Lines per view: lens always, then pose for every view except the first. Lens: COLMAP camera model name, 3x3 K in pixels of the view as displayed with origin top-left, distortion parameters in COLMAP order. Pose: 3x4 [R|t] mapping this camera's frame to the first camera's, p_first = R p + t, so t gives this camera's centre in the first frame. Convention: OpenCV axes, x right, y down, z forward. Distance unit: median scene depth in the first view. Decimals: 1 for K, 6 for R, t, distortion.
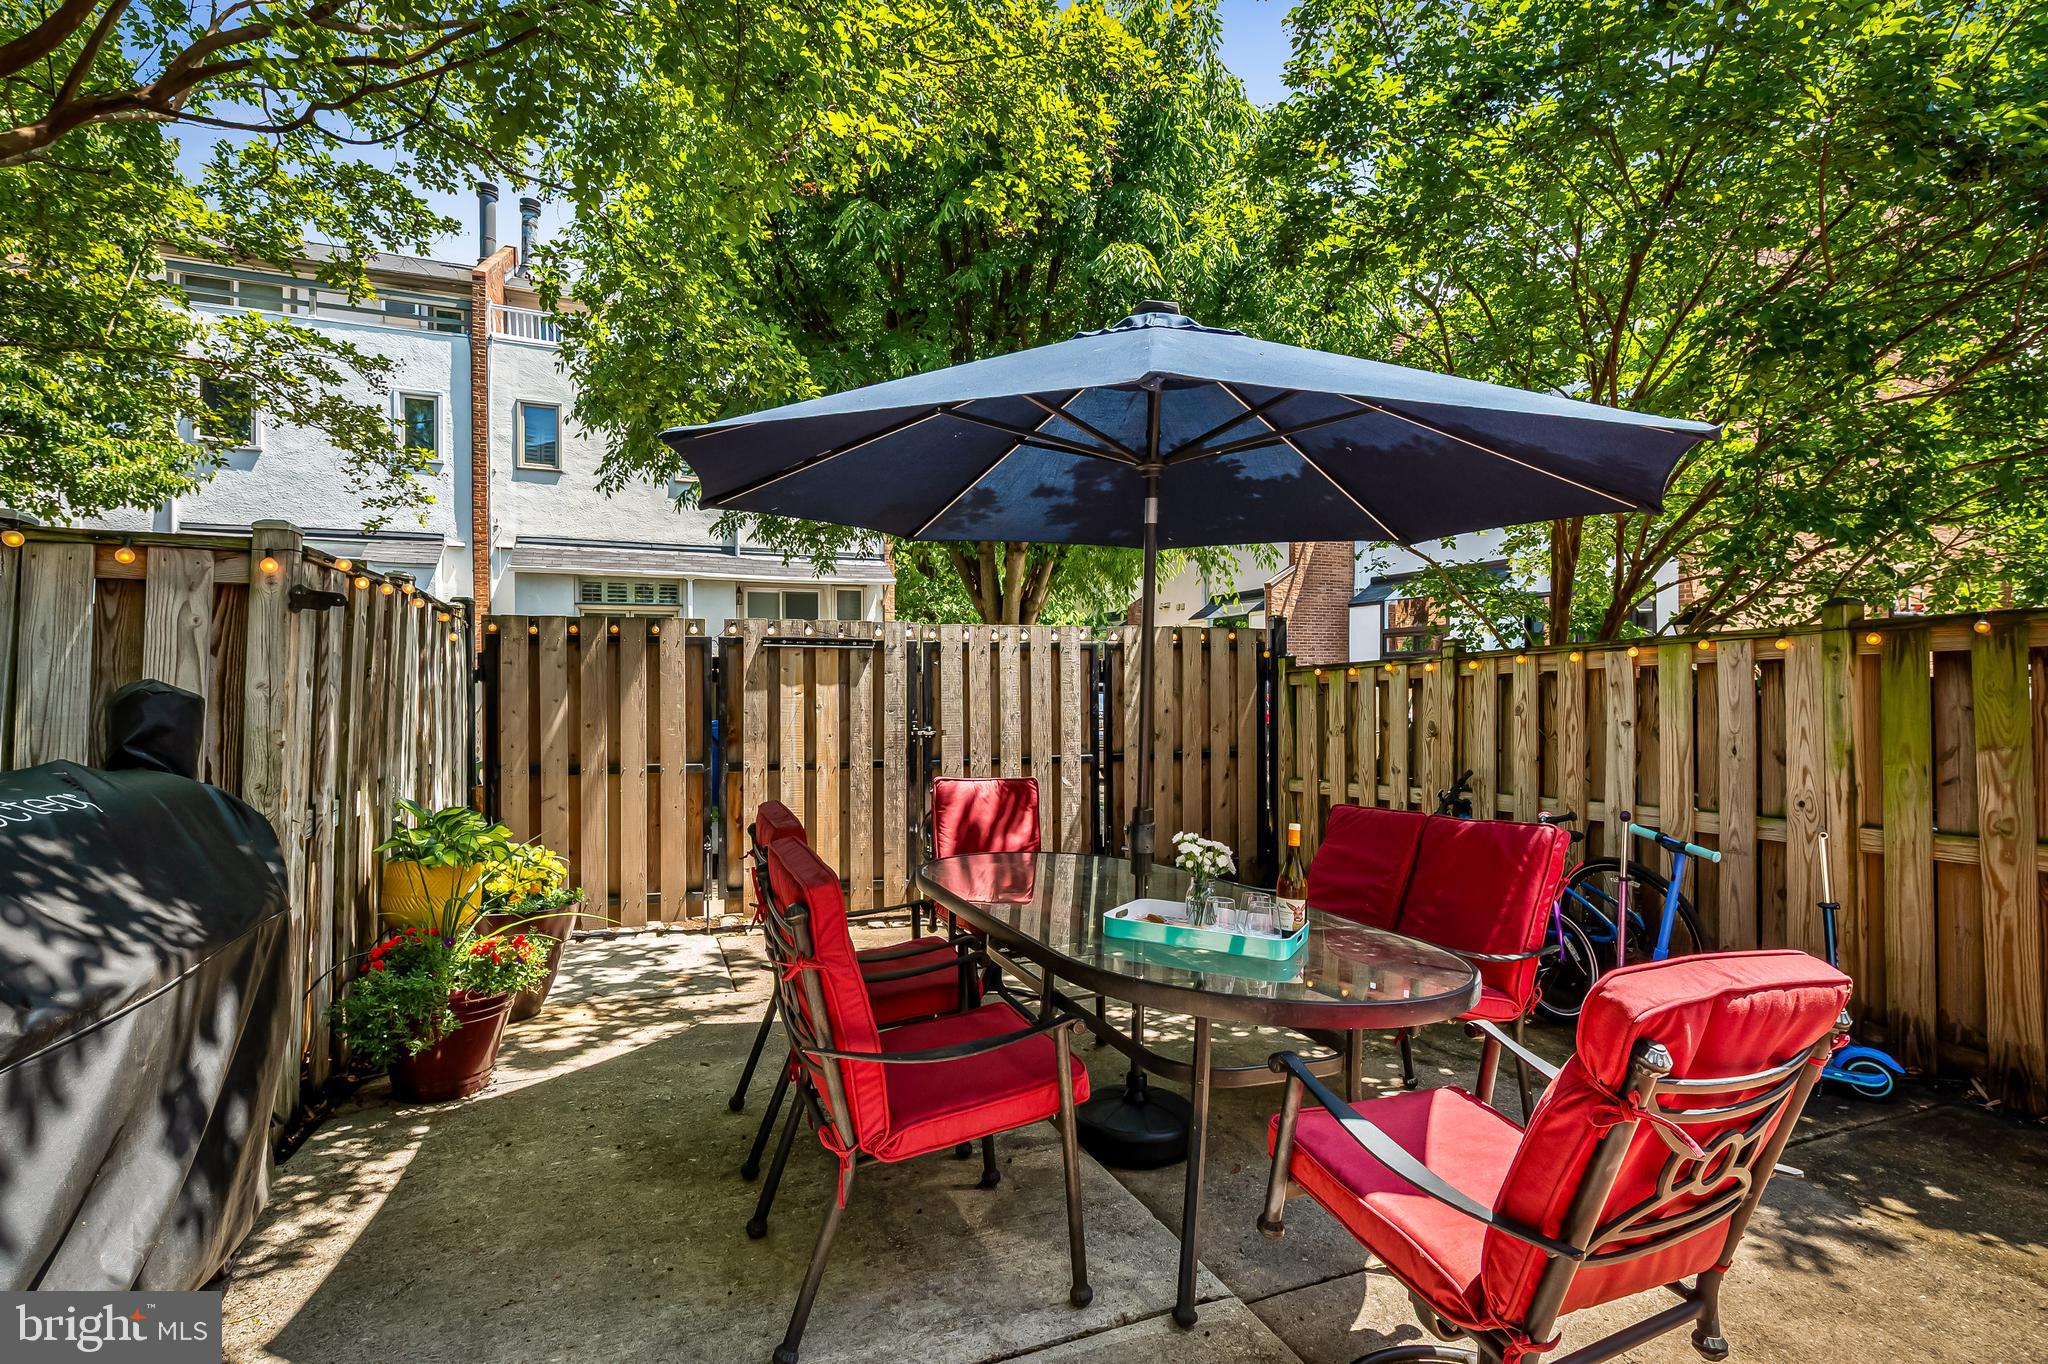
lens RADIAL K [[937.5, 0, 998.4], [0, 937.5, 702.7], [0, 0, 1]] dist [-0.003674, 0.000488]
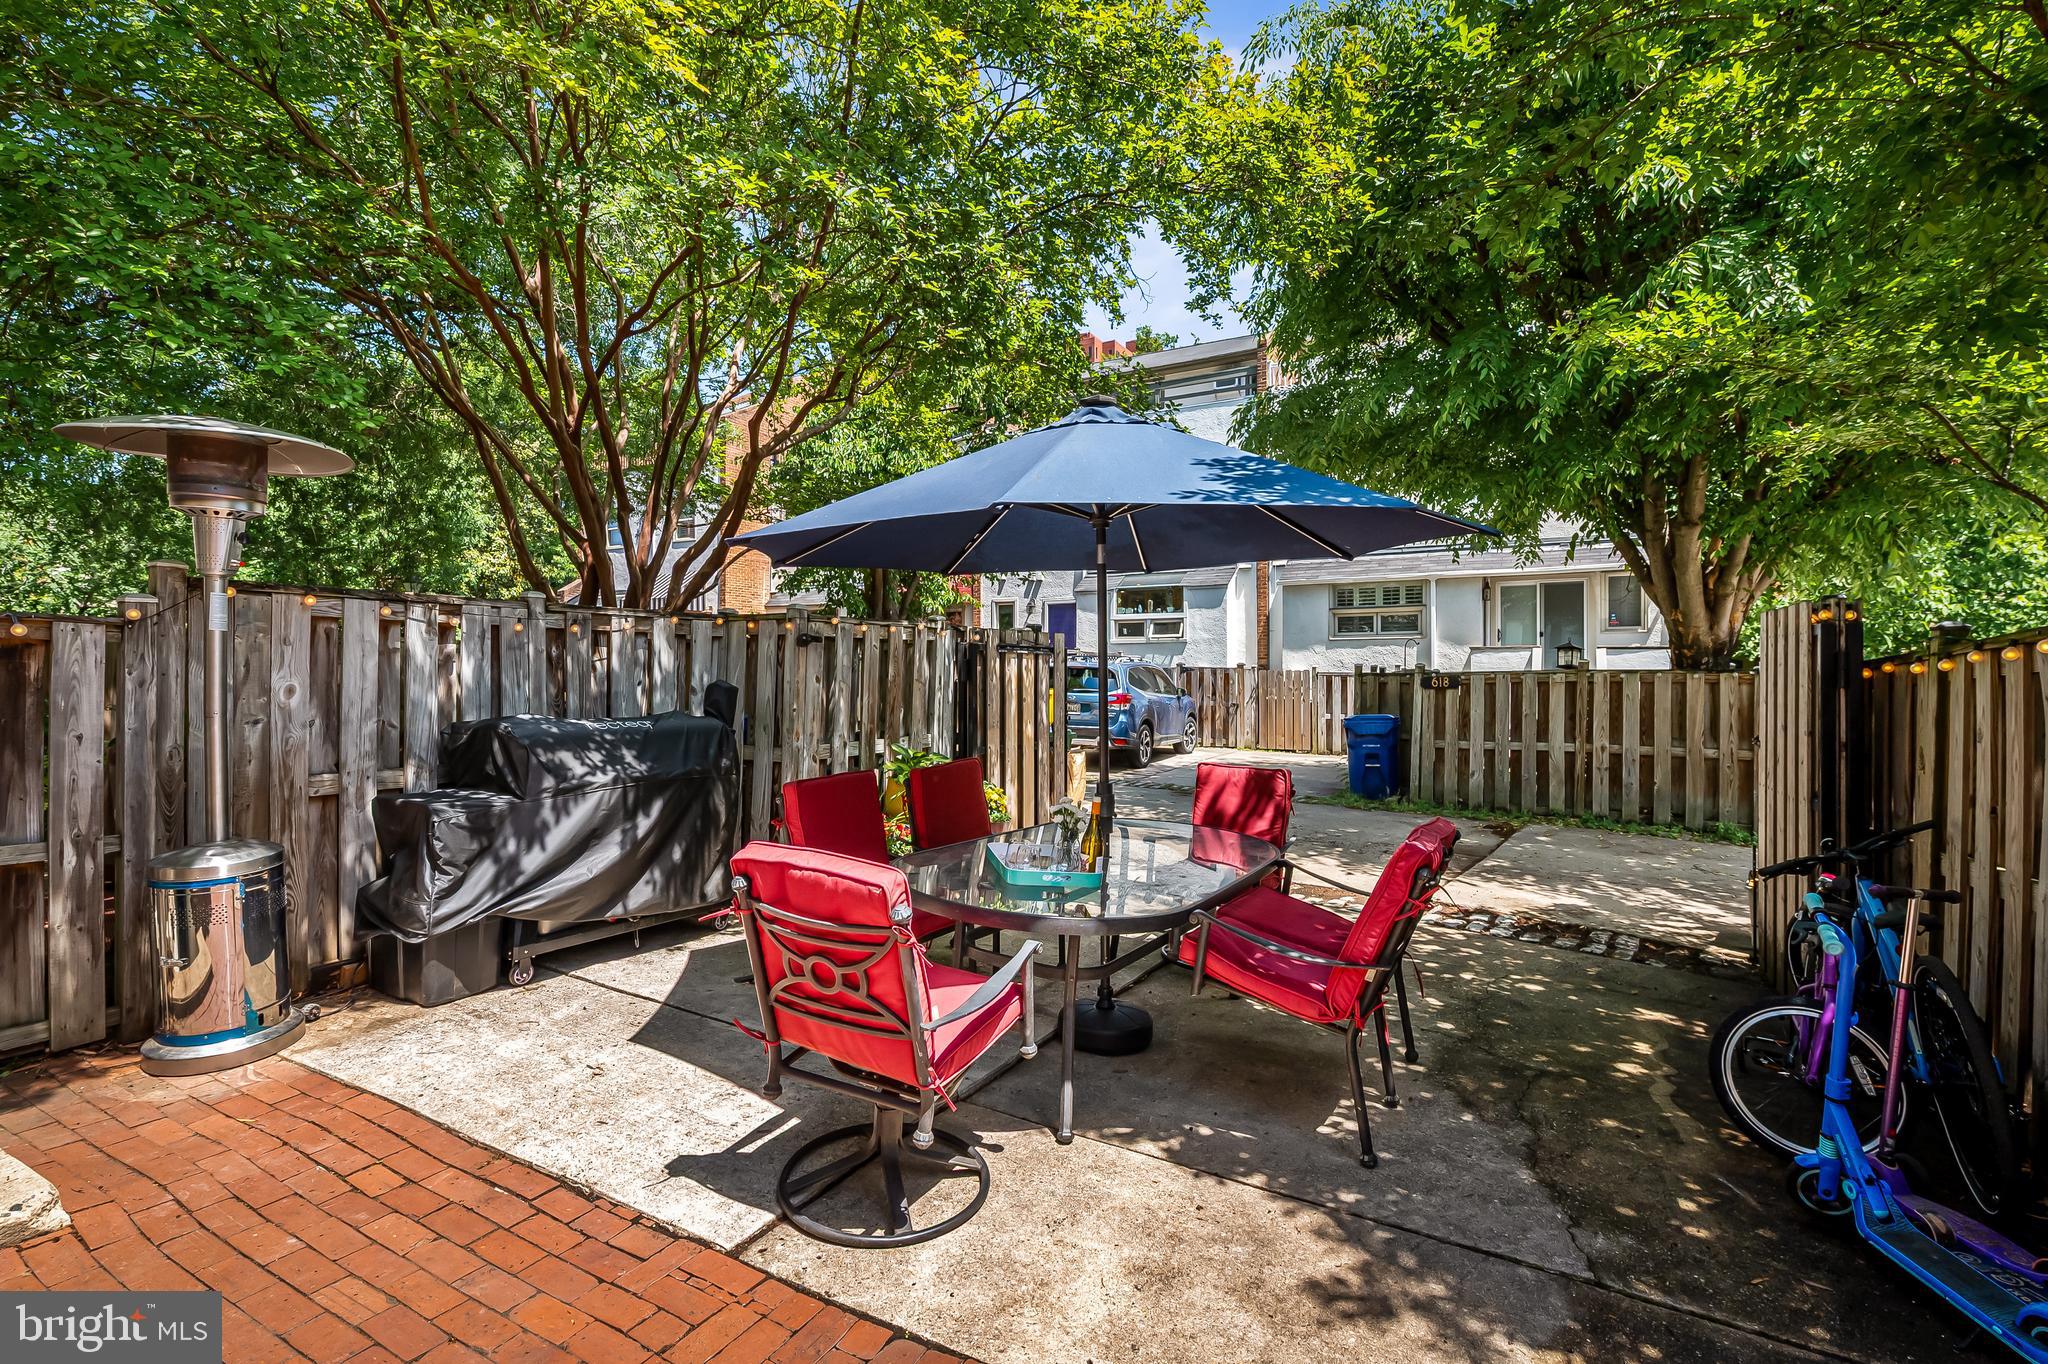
lens RADIAL K [[937.5, 0, 1035.2], [0, 937.5, 680.7], [0, 0, 1]] dist [-0.003674, 0.000488]
pose [[0.614785, 0.008063, -0.788654, 0.956792], [-0.022703, 0.999714, -0.007477, -0.013643], [0.788368, 0.022502, 0.614792, 0.104073]]
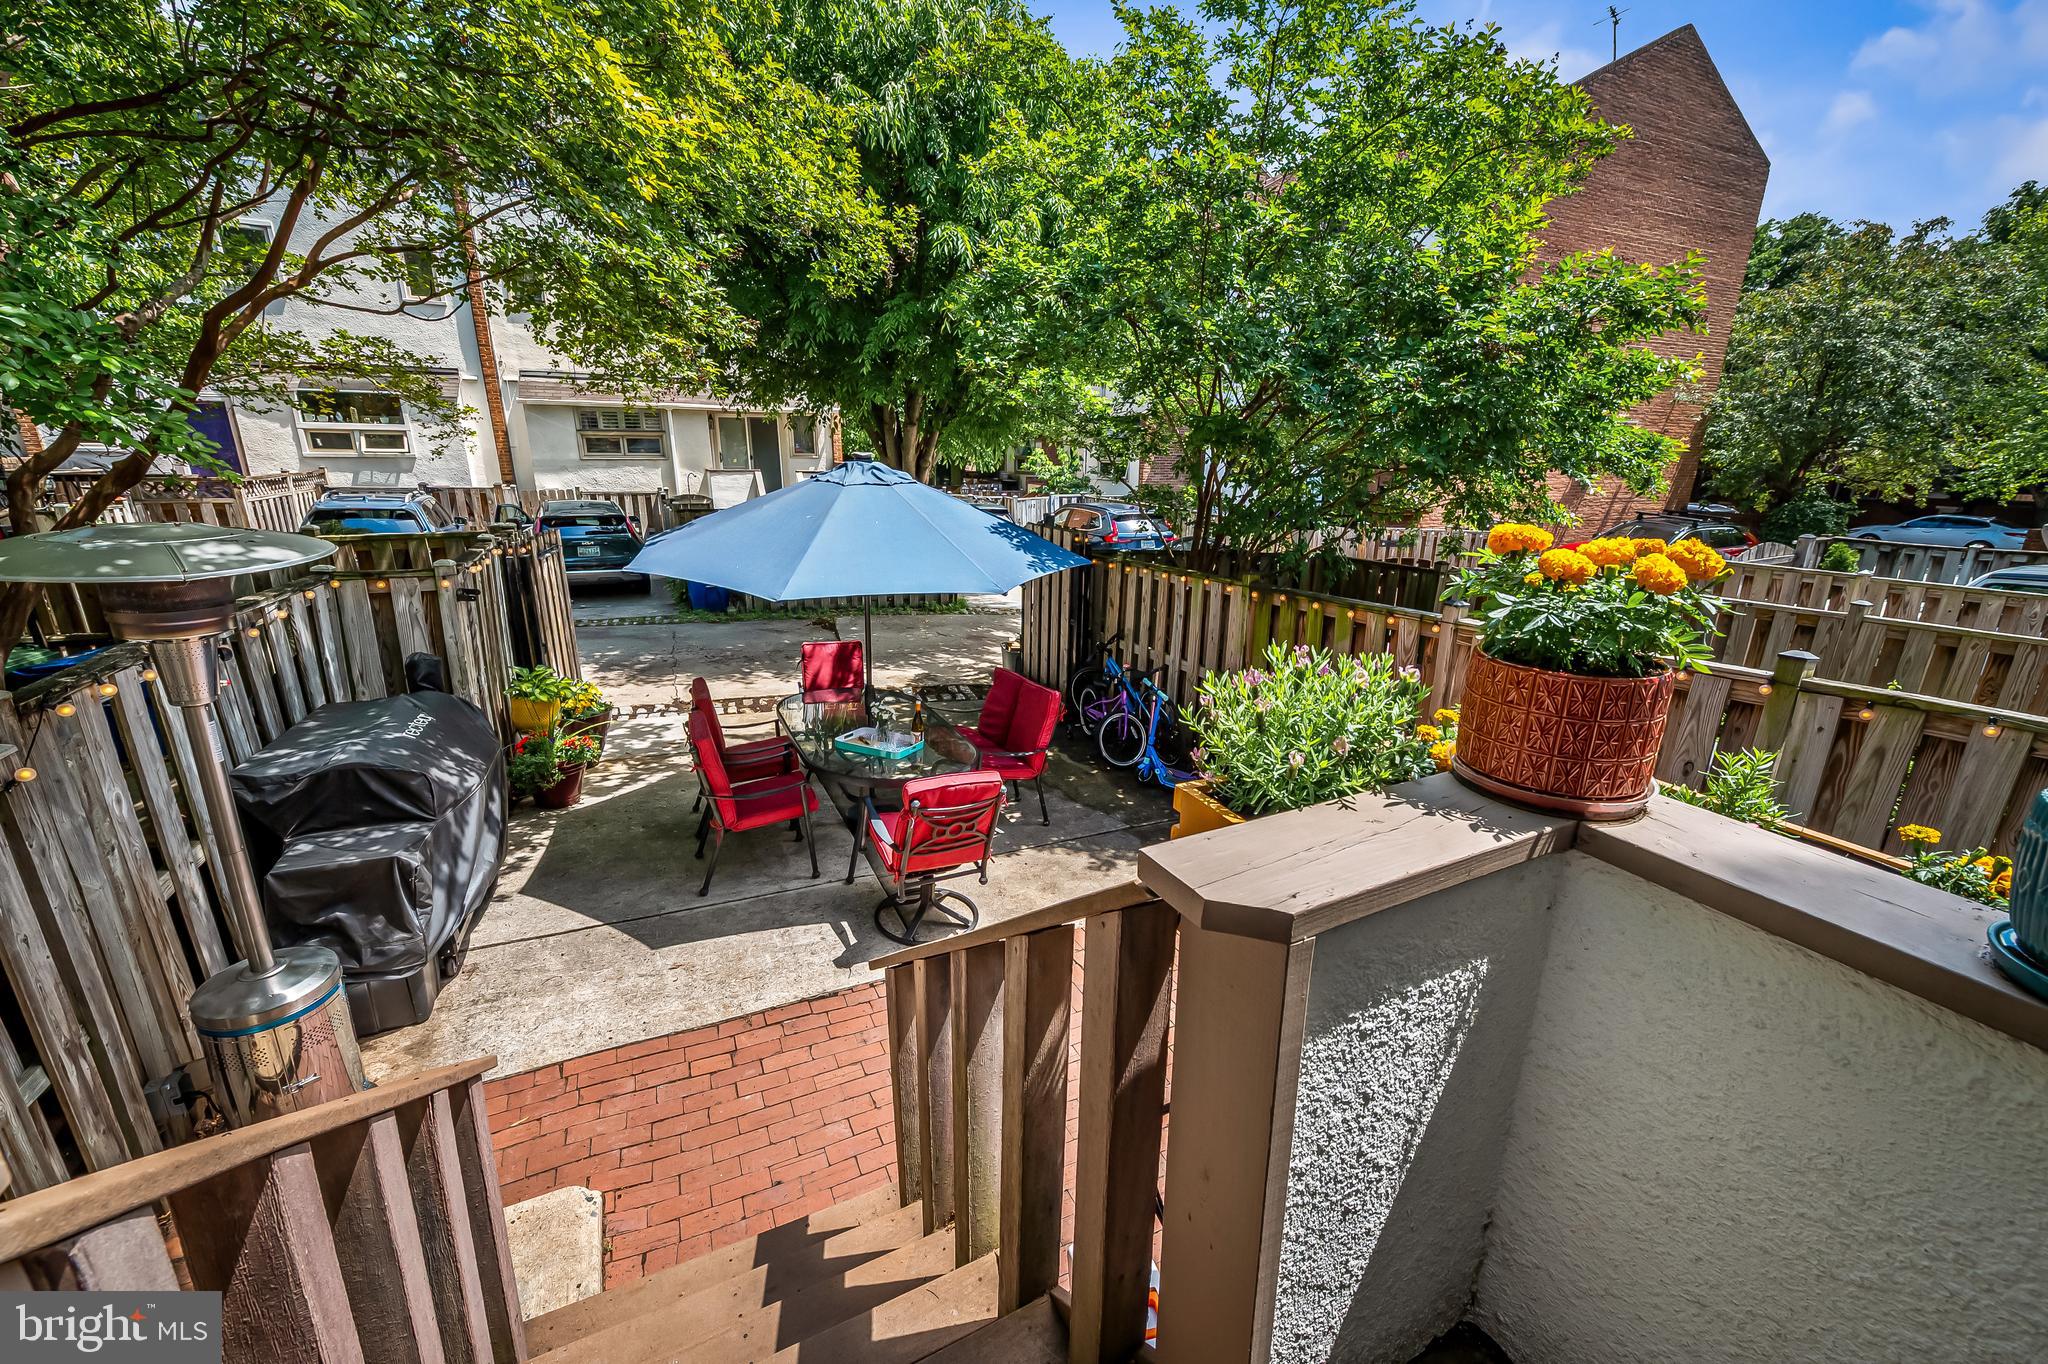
lens RADIAL K [[817.7, 0, 1016.0], [0, 817.7, 698.9], [0, 0, 1]] dist [0.007775, -0.001162]
pose [[0.998873, 0.002970, 0.047363, 0.346647], [-0.016220, 0.959300, 0.281923, -0.344867], [-0.044598, -0.282374, 0.958267, -0.735655]]
